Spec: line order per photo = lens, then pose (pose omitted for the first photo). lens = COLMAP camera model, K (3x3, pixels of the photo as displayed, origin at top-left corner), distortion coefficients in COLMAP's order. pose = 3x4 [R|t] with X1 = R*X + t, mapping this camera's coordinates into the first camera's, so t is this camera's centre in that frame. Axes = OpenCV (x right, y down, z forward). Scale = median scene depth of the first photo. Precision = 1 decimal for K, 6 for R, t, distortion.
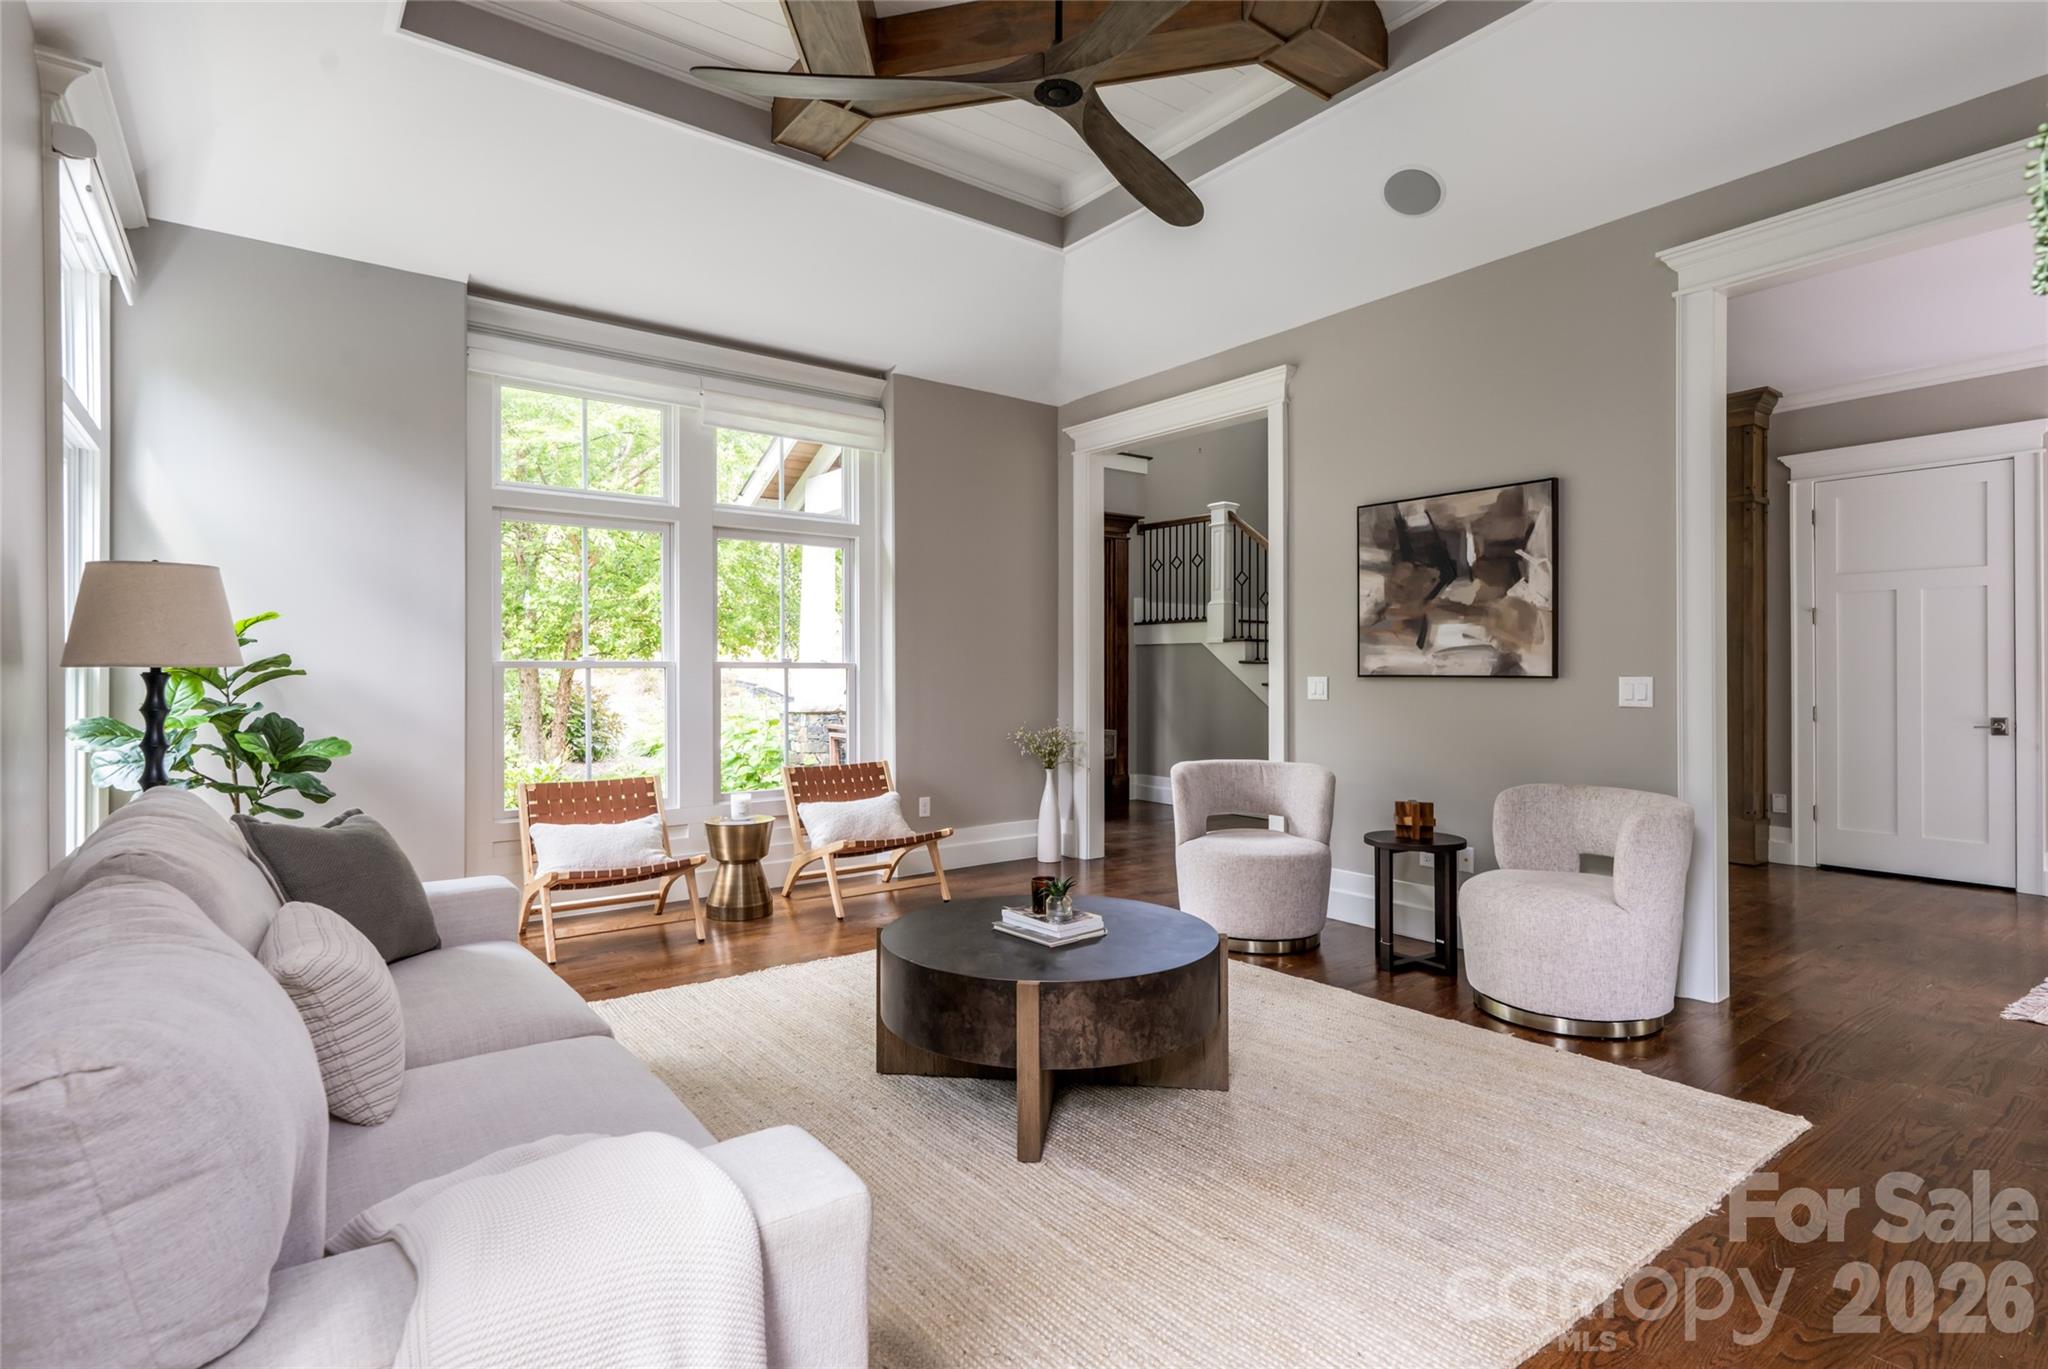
lens RADIAL K [[1004.0, 0, 1024.0], [0, 1004.0, 676.8], [0, 0, 1]] dist [-0.000144, -0.000035]
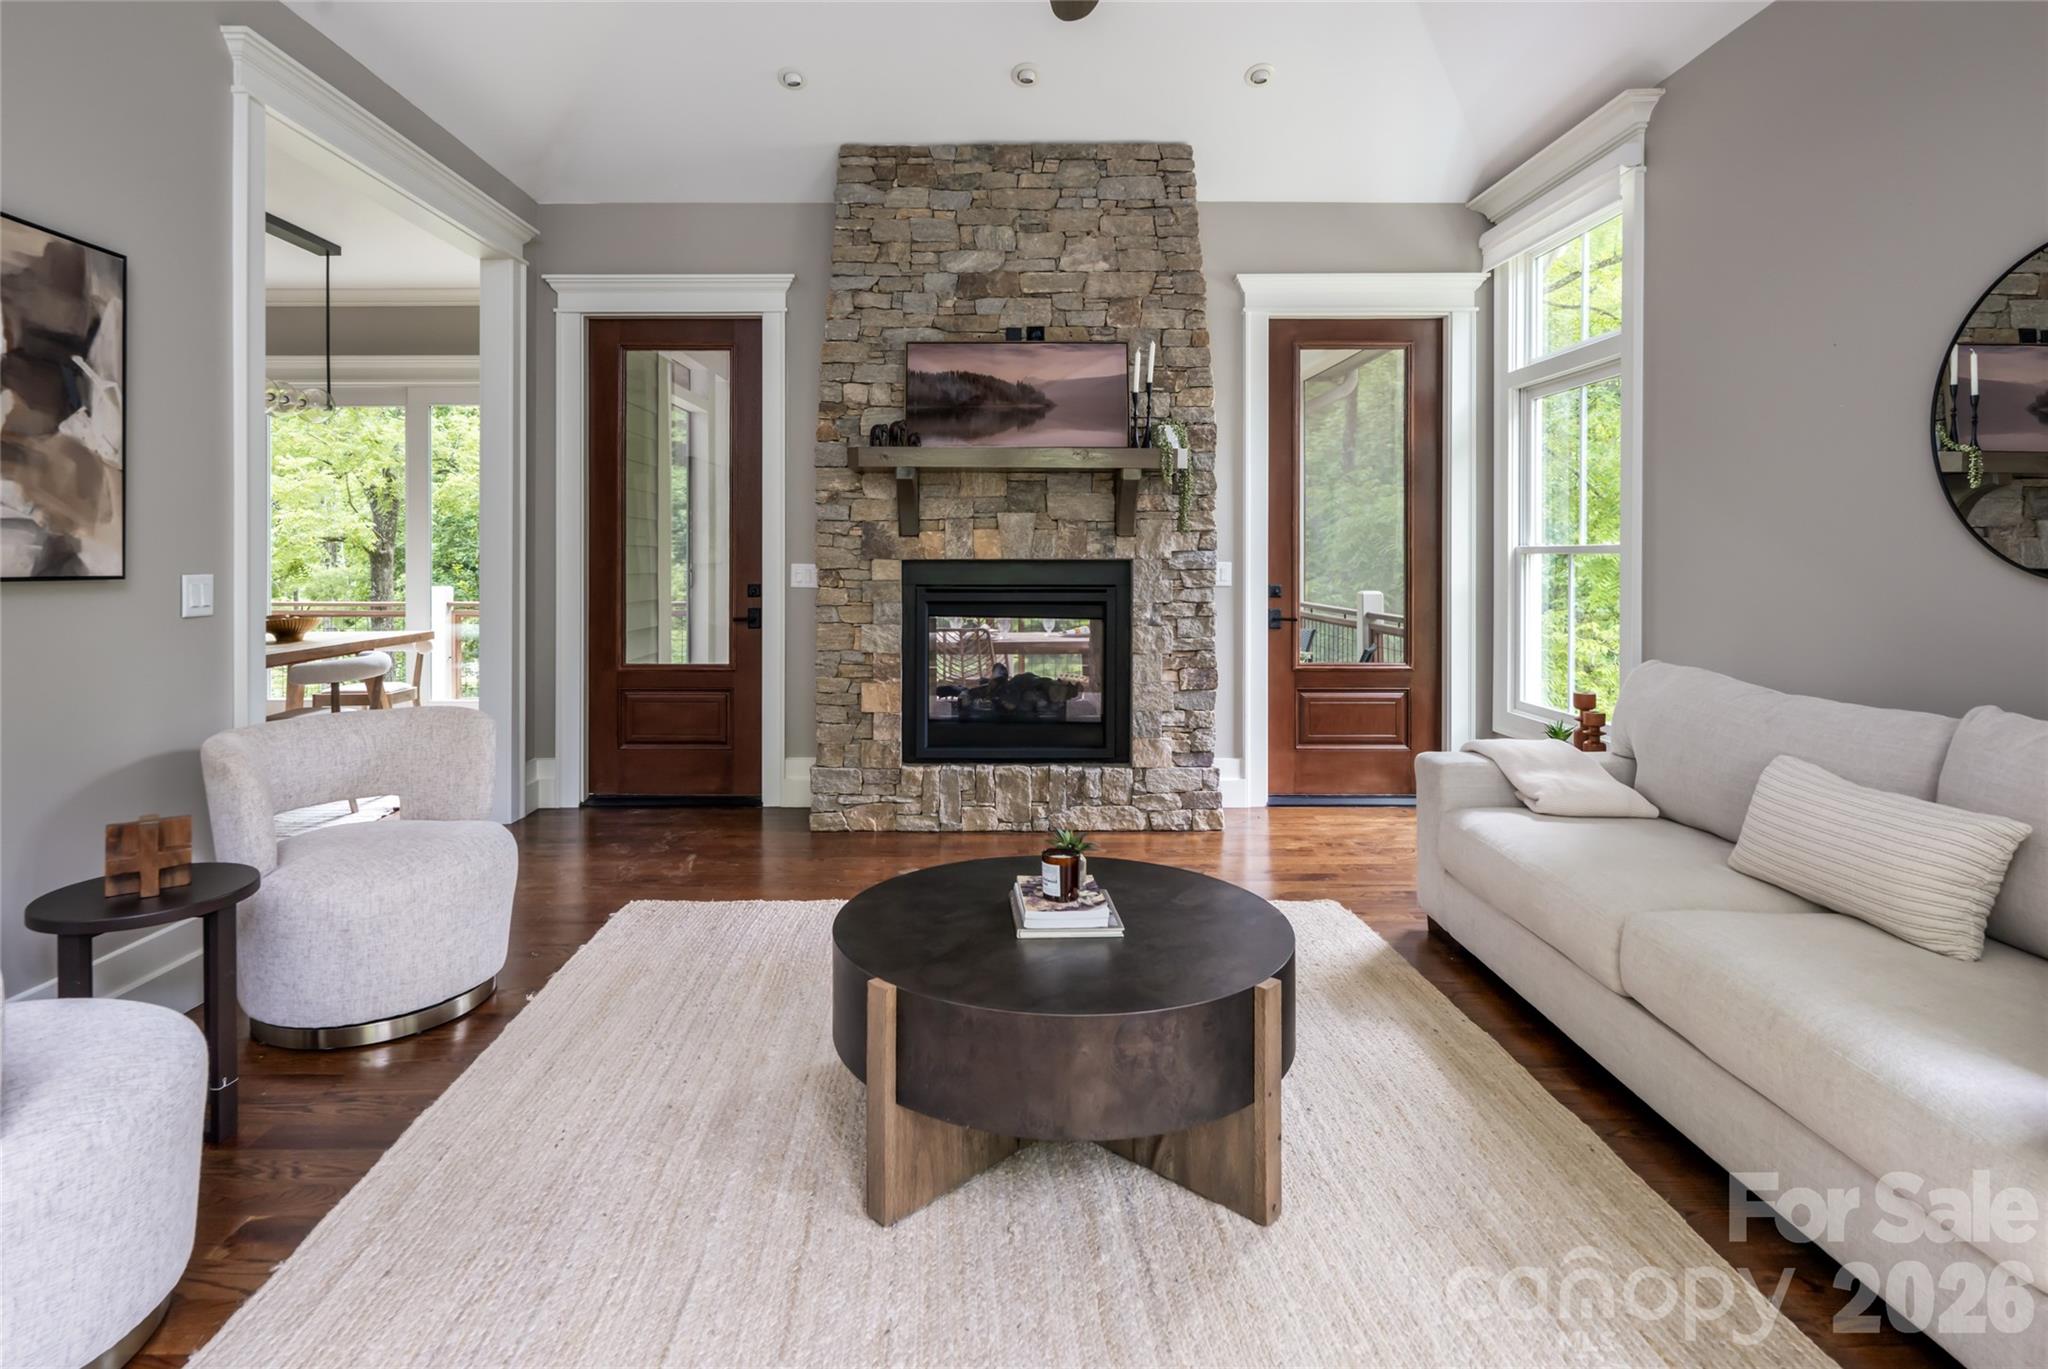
lens RADIAL K [[1004.0, 0, 1008.9], [0, 1004.0, 560.6], [0, 0, 1]] dist [-0.000144, -0.000035]
pose [[-0.798071, -0.001463, 0.602561, -0.275986], [0.002284, 0.999983, 0.005453, -0.011732], [-0.602559, 0.005728, -0.798054, 1.135325]]
